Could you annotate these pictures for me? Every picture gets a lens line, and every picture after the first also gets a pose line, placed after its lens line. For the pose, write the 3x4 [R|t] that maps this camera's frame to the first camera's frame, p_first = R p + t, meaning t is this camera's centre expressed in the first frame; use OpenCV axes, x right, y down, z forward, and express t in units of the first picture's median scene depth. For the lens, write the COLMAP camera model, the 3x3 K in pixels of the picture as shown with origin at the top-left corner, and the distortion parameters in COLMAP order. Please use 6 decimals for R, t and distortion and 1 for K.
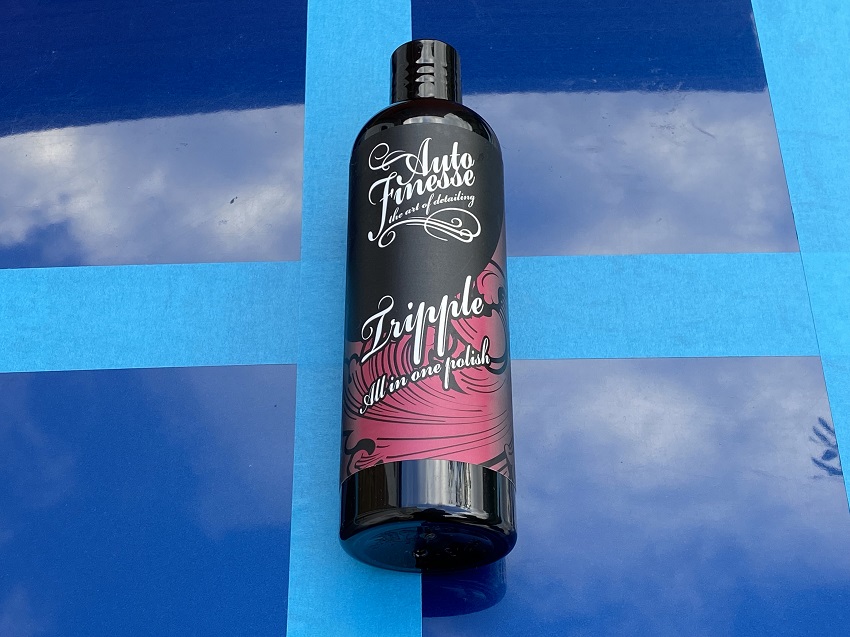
lens RADIAL K [[1300.2, 0, 424.4], [0, 1300.2, 319.9], [0, 0, 1]] dist [0.065527, 0.000000]
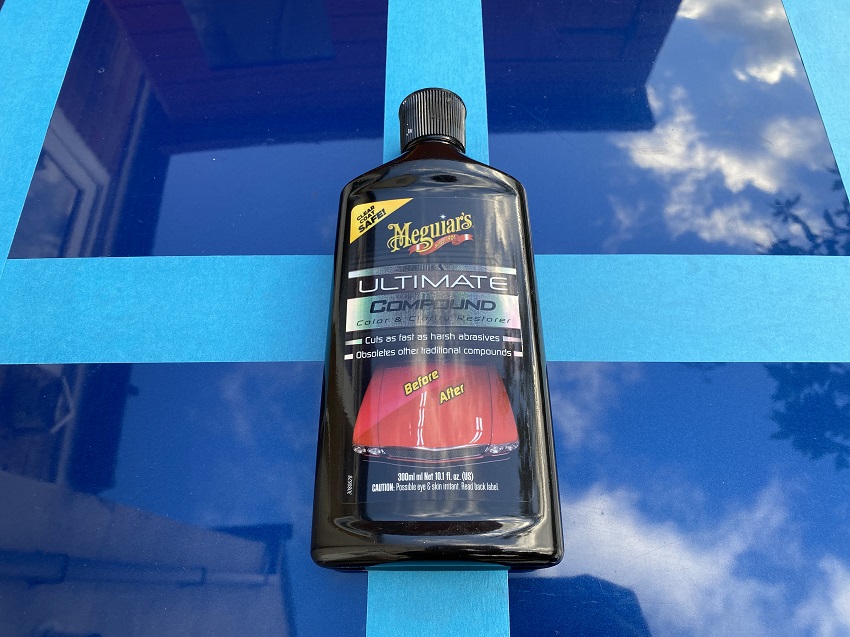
lens RADIAL K [[631.7, 0, 424.0], [0, 631.7, 318.3], [0, 0, 1]] dist [-0.019511, 0.002468]
pose [[0.999773, 0.020066, -0.007195, -0.057160], [-0.019304, 0.995411, 0.093722, -0.043132], [0.009043, -0.093561, 0.995572, 0.510340]]
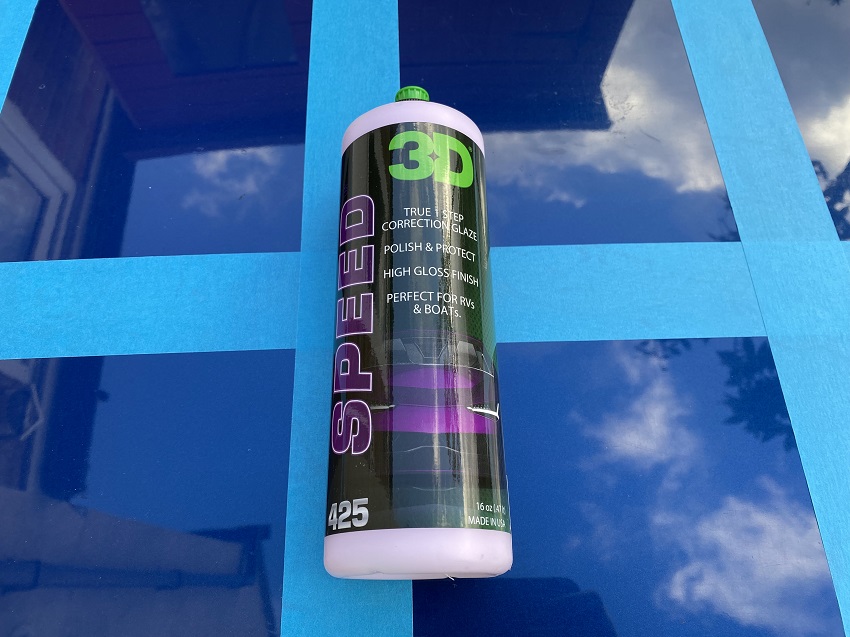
lens RADIAL K [[631.7, 0, 422.4], [0, 631.7, 312.1], [0, 0, 1]] dist [-0.019511, 0.002468]
pose [[0.999760, -0.007837, 0.020472, -0.002261], [0.006079, 0.996399, 0.084575, -0.039281], [-0.021061, -0.084431, 0.996207, 0.462628]]
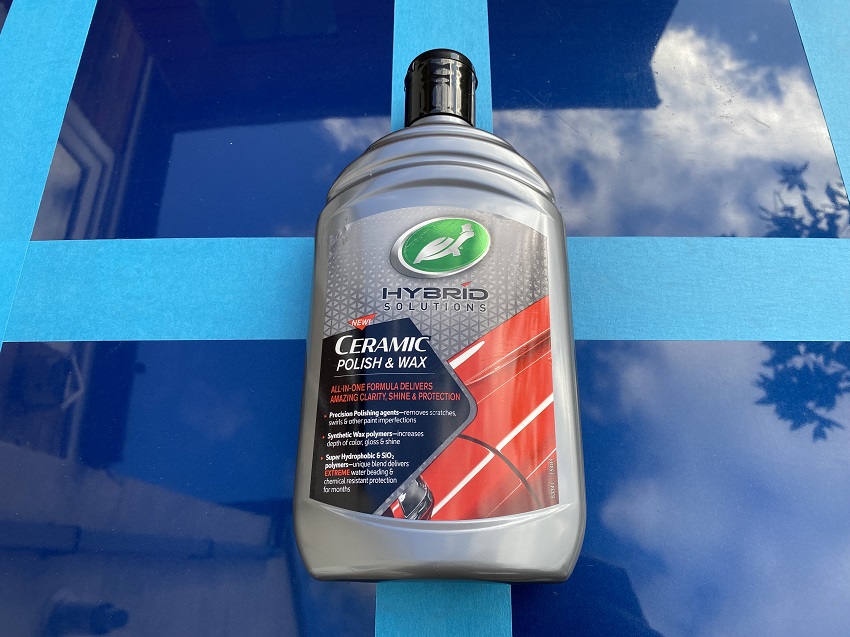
lens RADIAL K [[631.7, 0, 420.8], [0, 631.7, 318.7], [0, 0, 1]] dist [-0.019511, 0.002468]
pose [[0.999653, 0.021760, -0.014845, -0.060539], [-0.019681, 0.991564, 0.128116, -0.045920], [0.017507, -0.127779, 0.991648, 0.489985]]
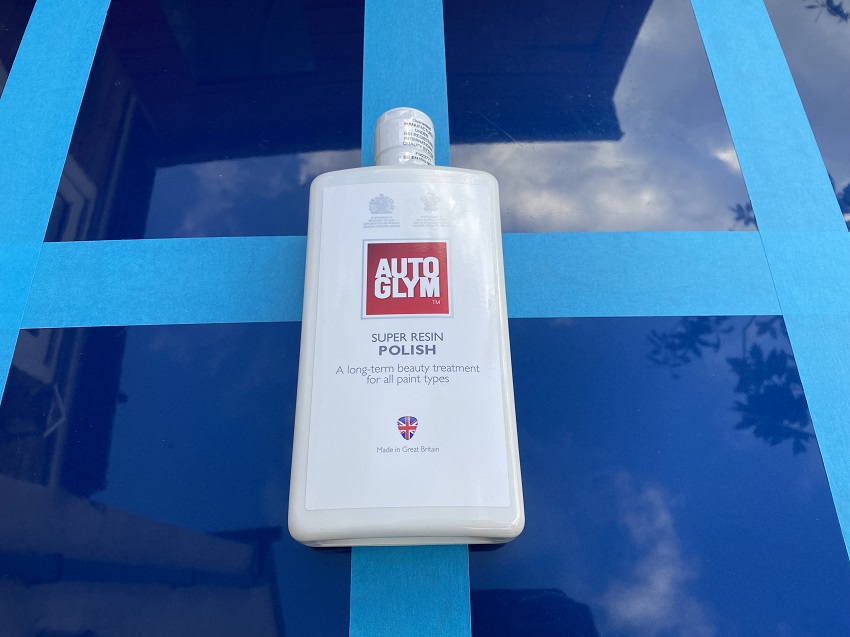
lens RADIAL K [[631.7, 0, 426.2], [0, 631.7, 325.3], [0, 0, 1]] dist [-0.019511, 0.002468]
pose [[0.999740, 0.004201, 0.022407, -0.046260], [-0.006039, 0.996565, 0.082588, -0.009713], [-0.021983, -0.082702, 0.996332, 0.405143]]
